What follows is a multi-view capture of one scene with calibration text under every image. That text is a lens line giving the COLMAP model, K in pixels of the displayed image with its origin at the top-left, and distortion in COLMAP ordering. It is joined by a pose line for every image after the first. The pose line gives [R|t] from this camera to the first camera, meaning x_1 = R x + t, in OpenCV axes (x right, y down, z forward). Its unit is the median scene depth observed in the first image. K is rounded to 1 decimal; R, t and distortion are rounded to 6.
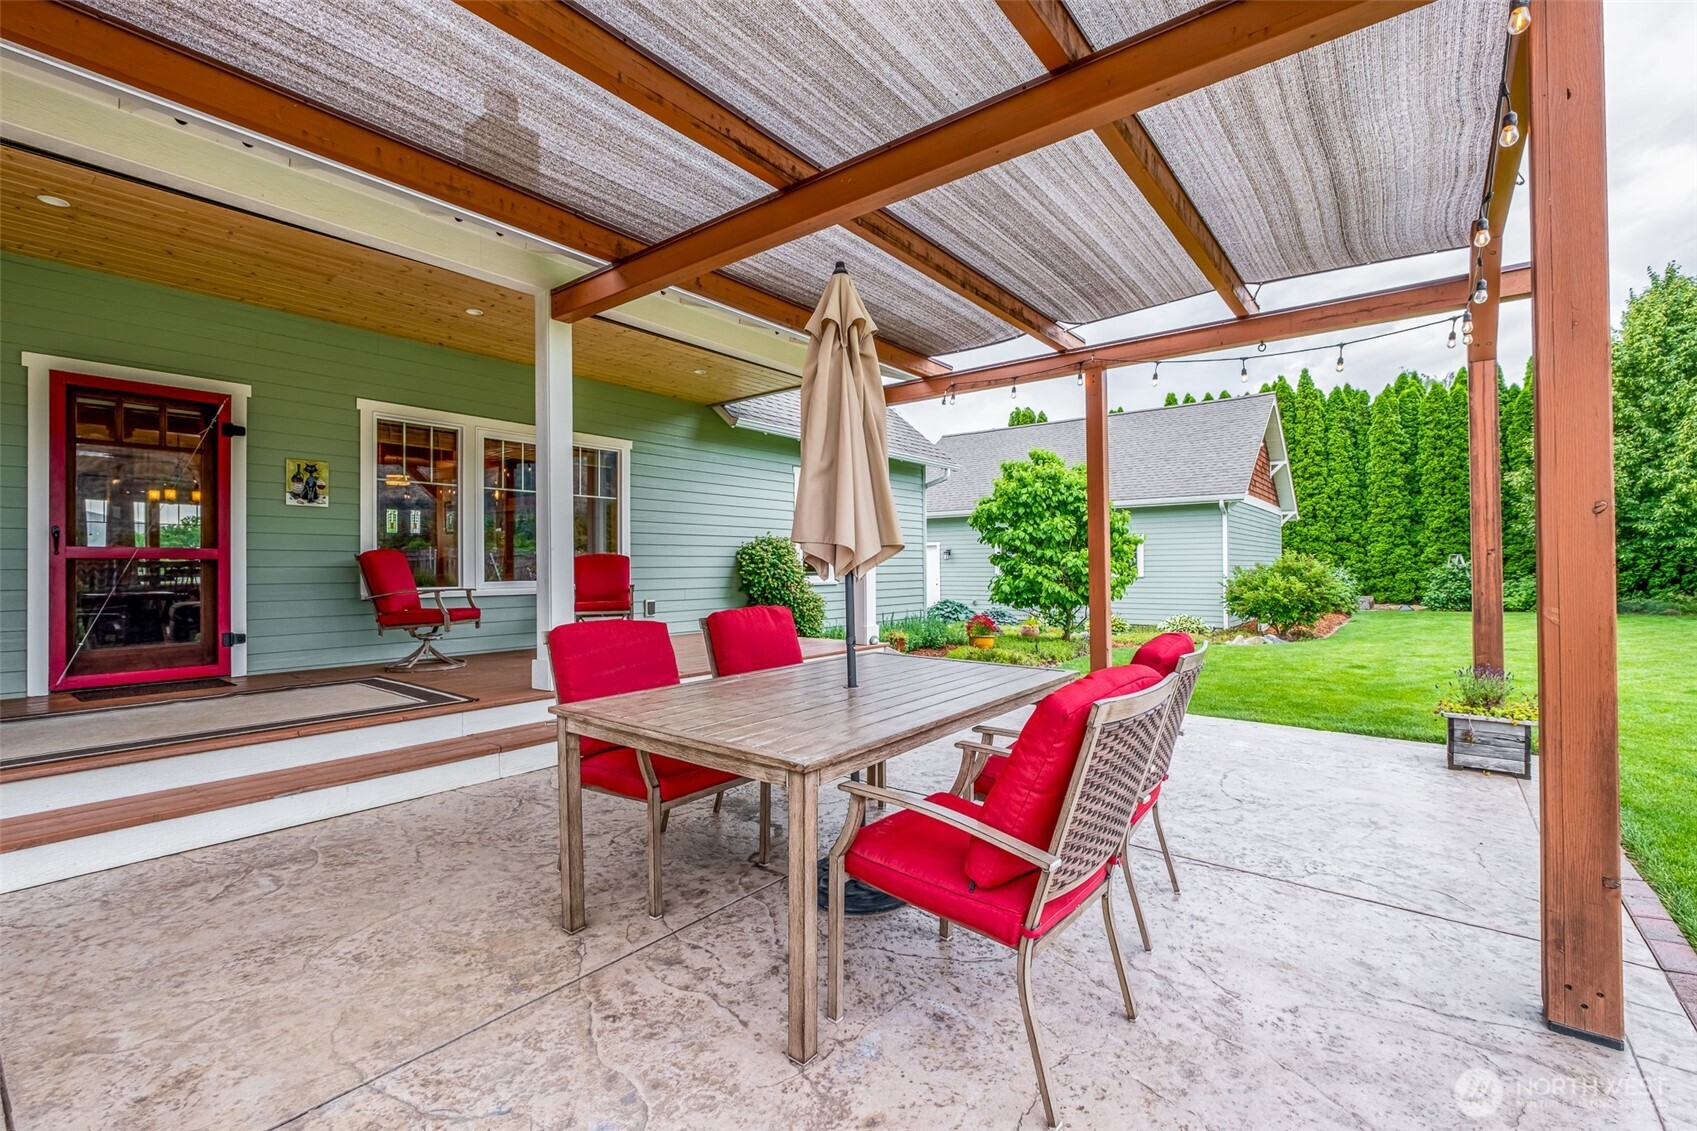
lens RADIAL K [[741.2, 0, 851.4], [0, 741.2, 562.6], [0, 0, 1]] dist [-0.001036, -0.000277]
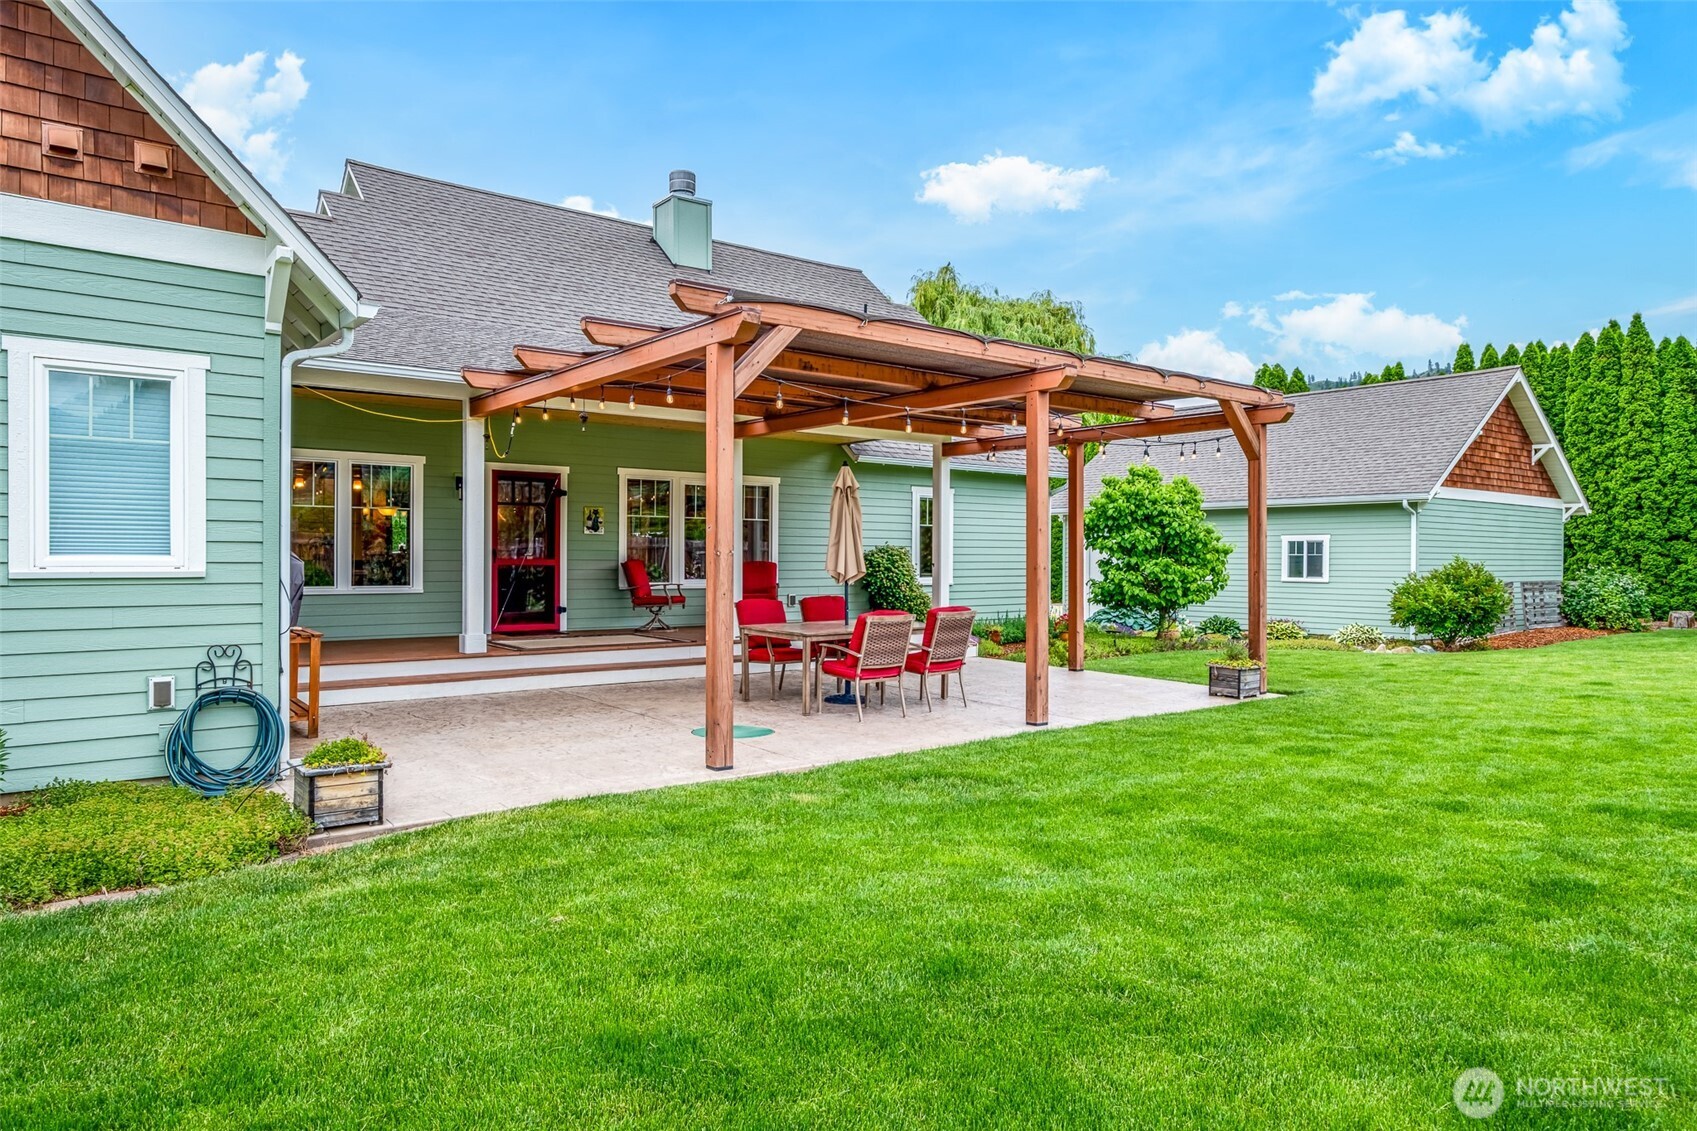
lens RADIAL K [[1093.3, 0, 852.1], [0, 1093.3, 562.5], [0, 0, 1]] dist [-0.009921, -0.000109]
pose [[0.970484, 0.012837, -0.240826, 0.287456], [-0.009932, 0.999863, 0.013271, -0.031745], [0.240963, -0.010487, 0.970478, -0.831648]]
